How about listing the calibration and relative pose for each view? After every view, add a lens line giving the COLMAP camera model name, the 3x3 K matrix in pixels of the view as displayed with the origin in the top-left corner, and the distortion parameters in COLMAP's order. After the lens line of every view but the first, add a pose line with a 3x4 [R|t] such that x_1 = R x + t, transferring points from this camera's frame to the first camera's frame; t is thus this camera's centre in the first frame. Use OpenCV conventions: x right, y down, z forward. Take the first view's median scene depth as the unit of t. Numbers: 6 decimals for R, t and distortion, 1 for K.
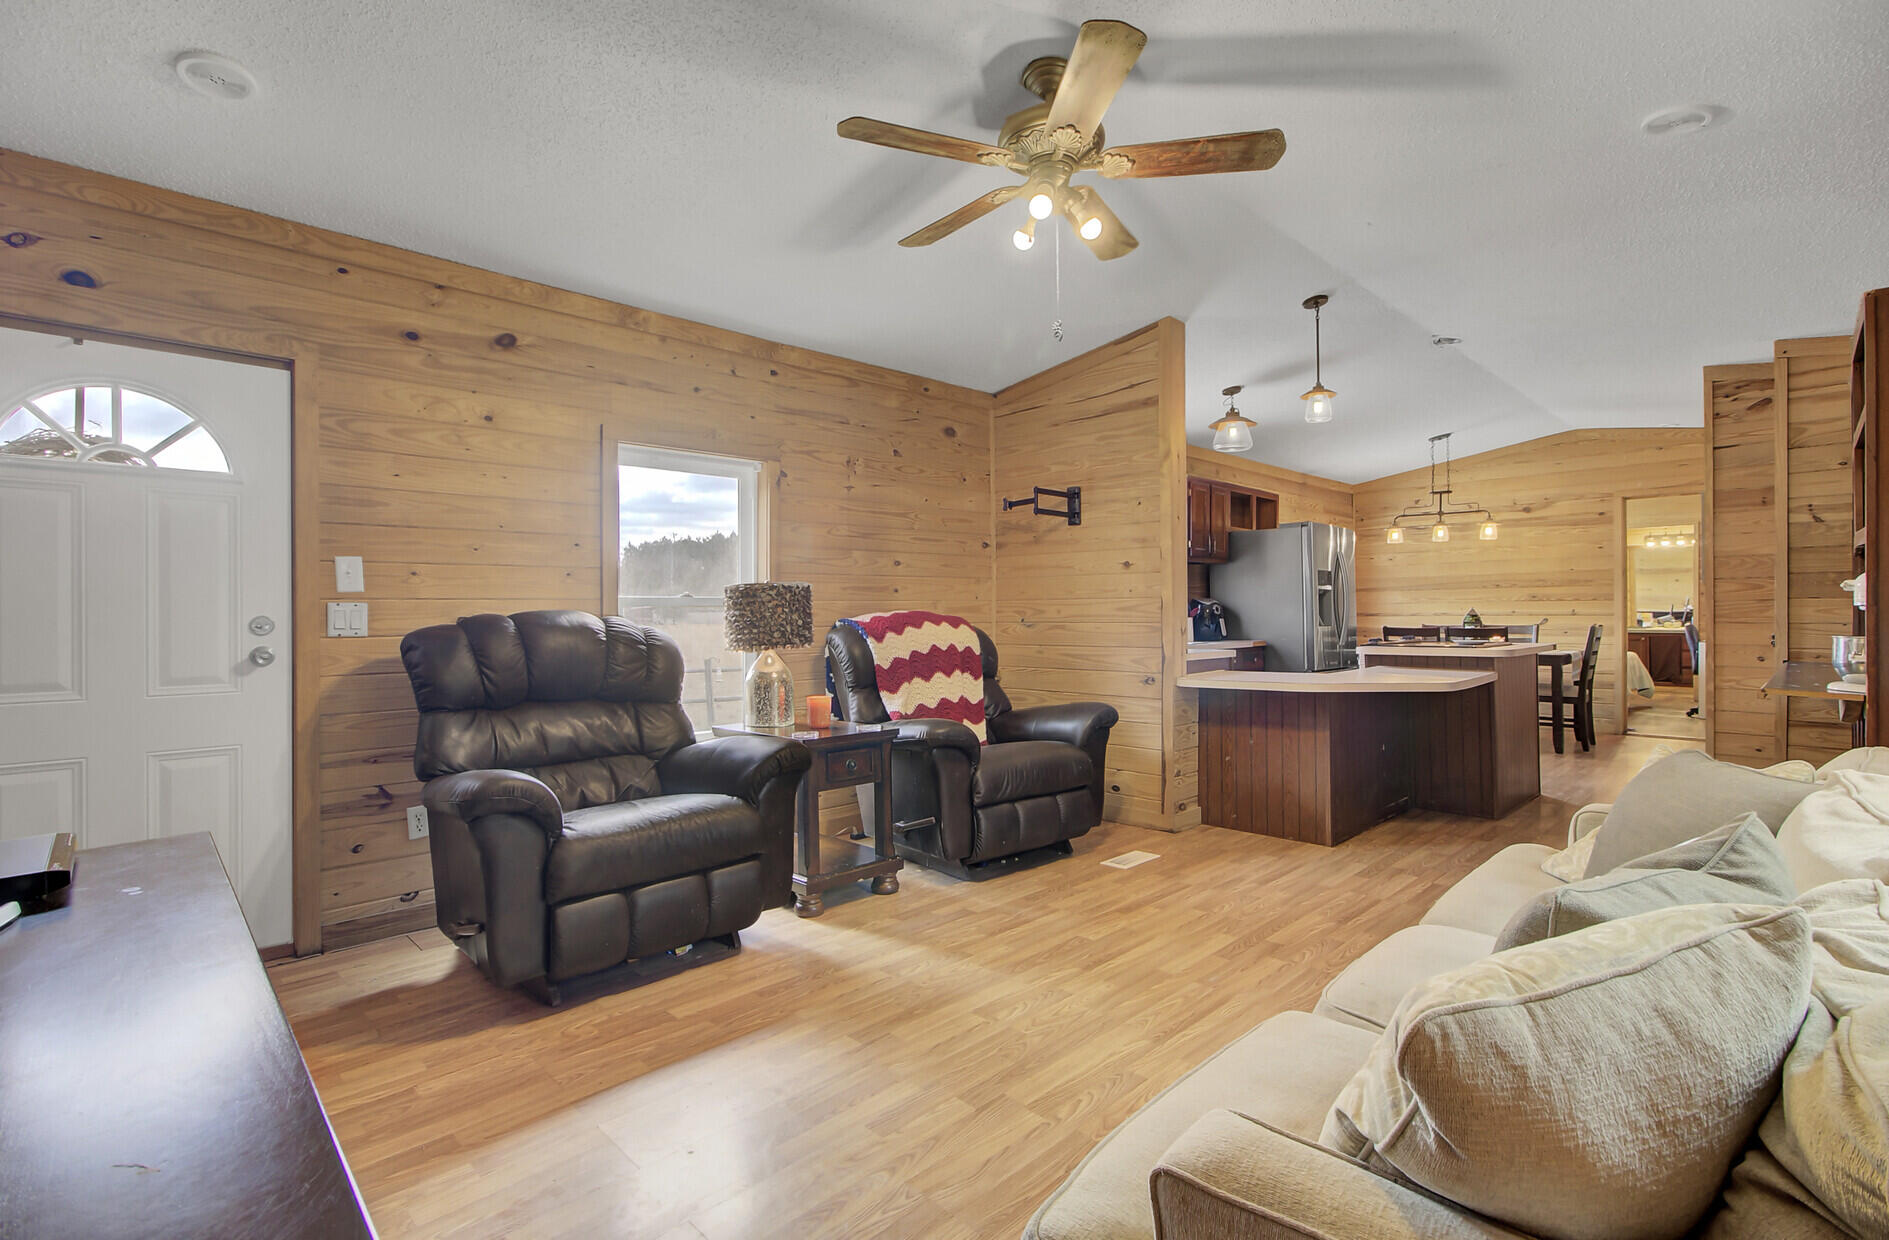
lens RADIAL K [[883.9, 0, 944.5], [0, 883.9, 620.0], [0, 0, 1]] dist [-0.001199, 0.000554]
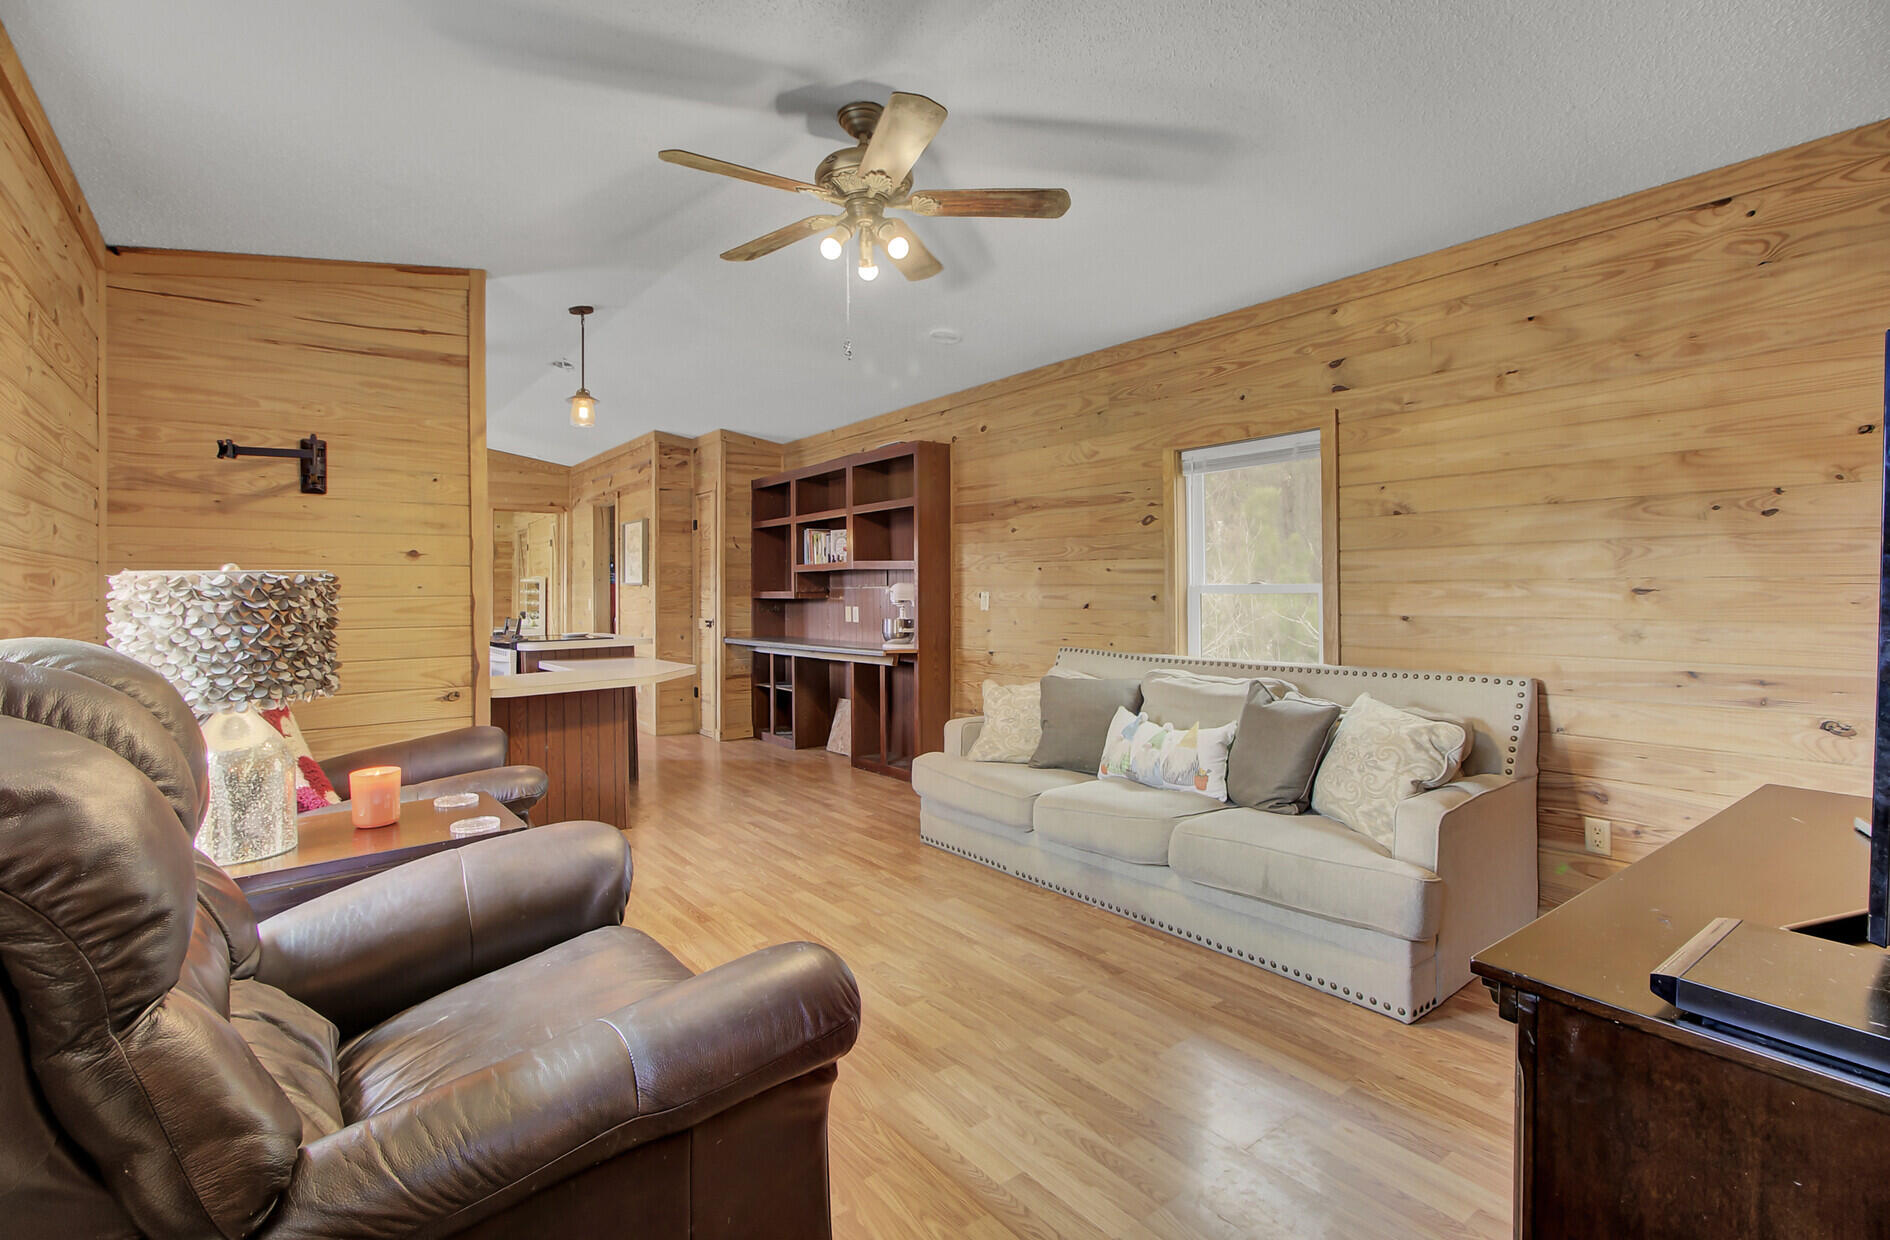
lens RADIAL K [[879.6, 0, 945.6], [0, 879.6, 596.6], [0, 0, 1]] dist [0.000057, 0.000273]
pose [[0.122453, 0.000553, 0.992474, -0.722747], [0.017287, 0.999847, -0.002690, -0.020049], [-0.992324, 0.017486, 0.122425, 0.605123]]
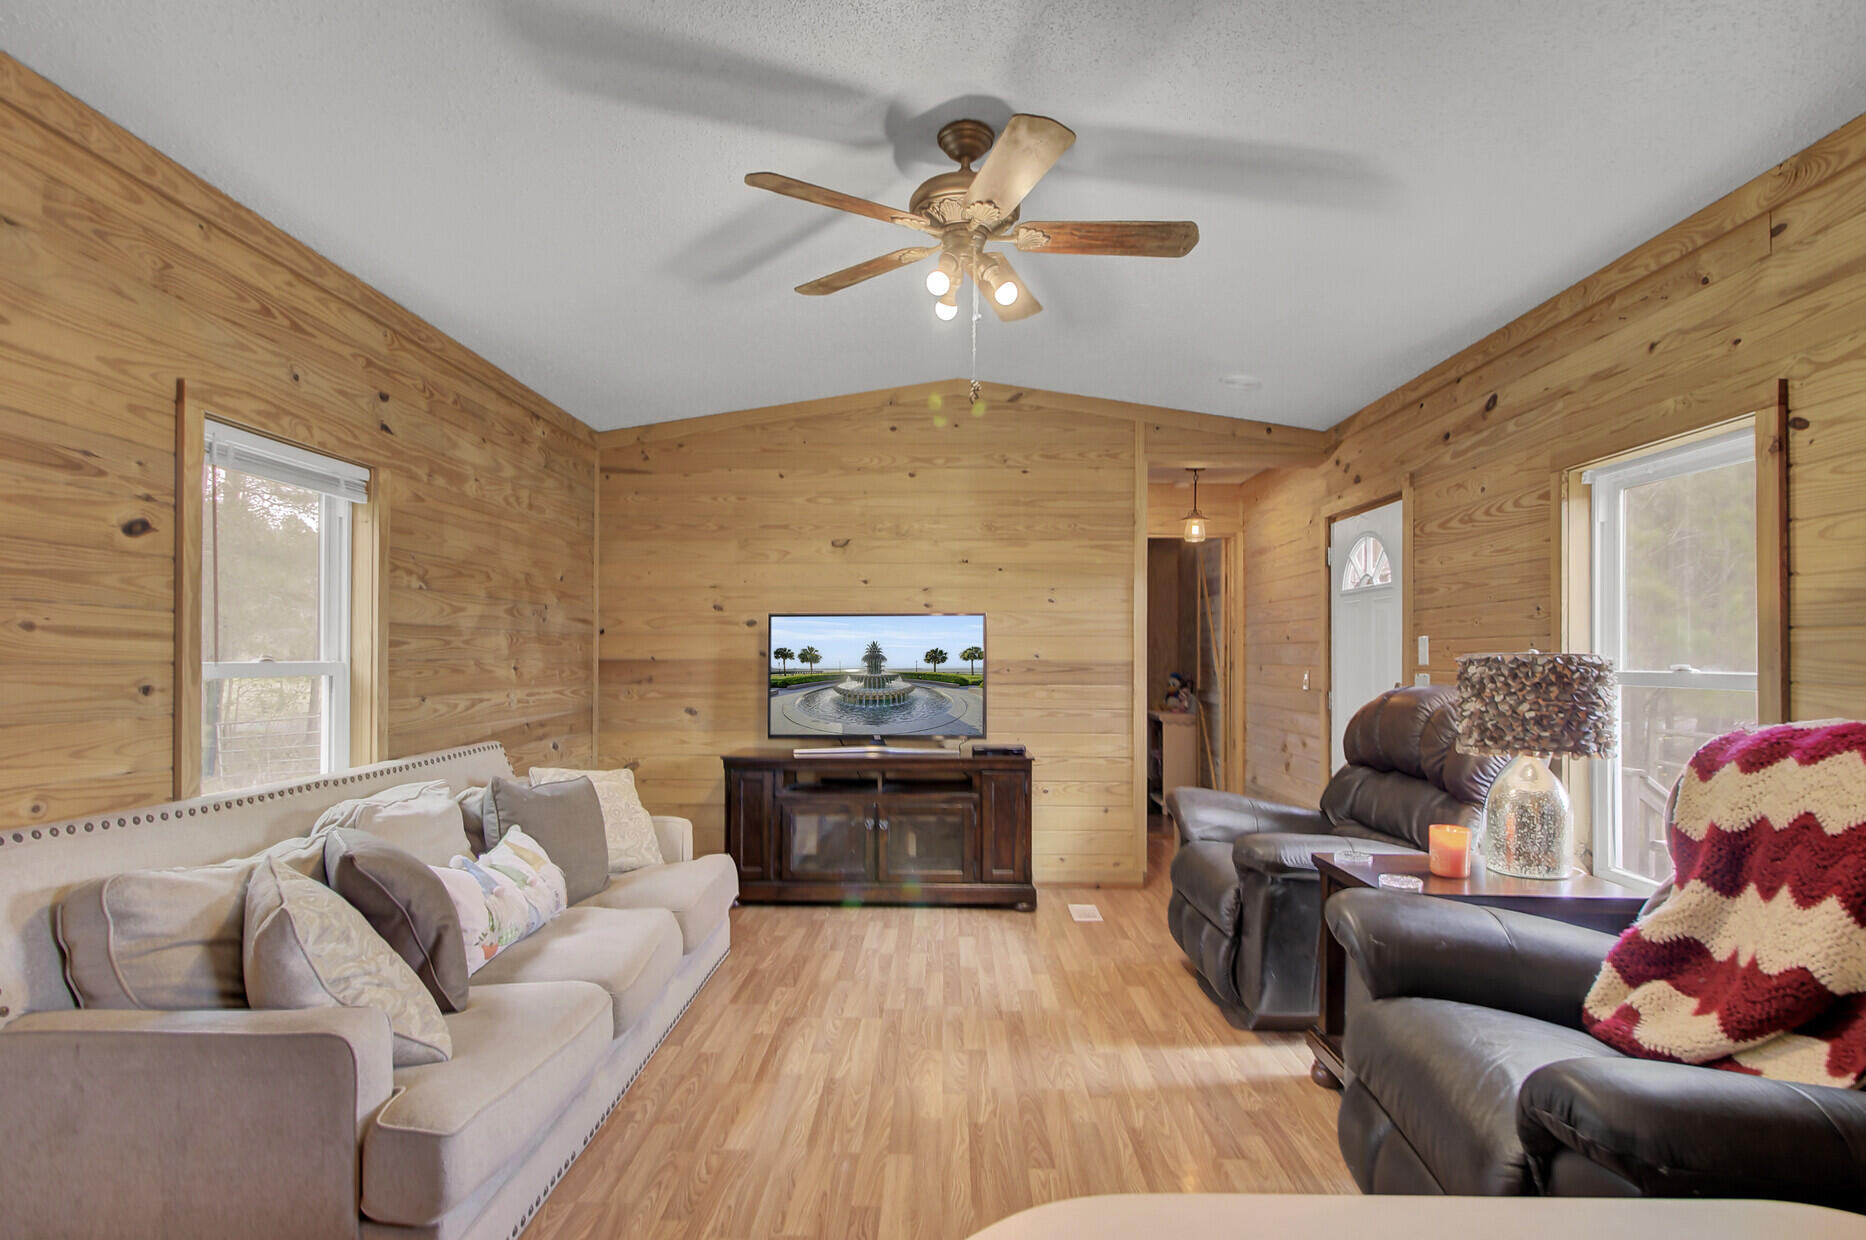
lens RADIAL K [[972.6, 0, 923.5], [0, 972.6, 643.7], [0, 0, 1]] dist [0.033312, -0.000179]
pose [[-0.721166, -0.002913, -0.692757, 0.699960], [-0.004926, 0.999987, 0.000923, -0.052252], [0.692745, 0.004078, -0.721171, 1.360296]]
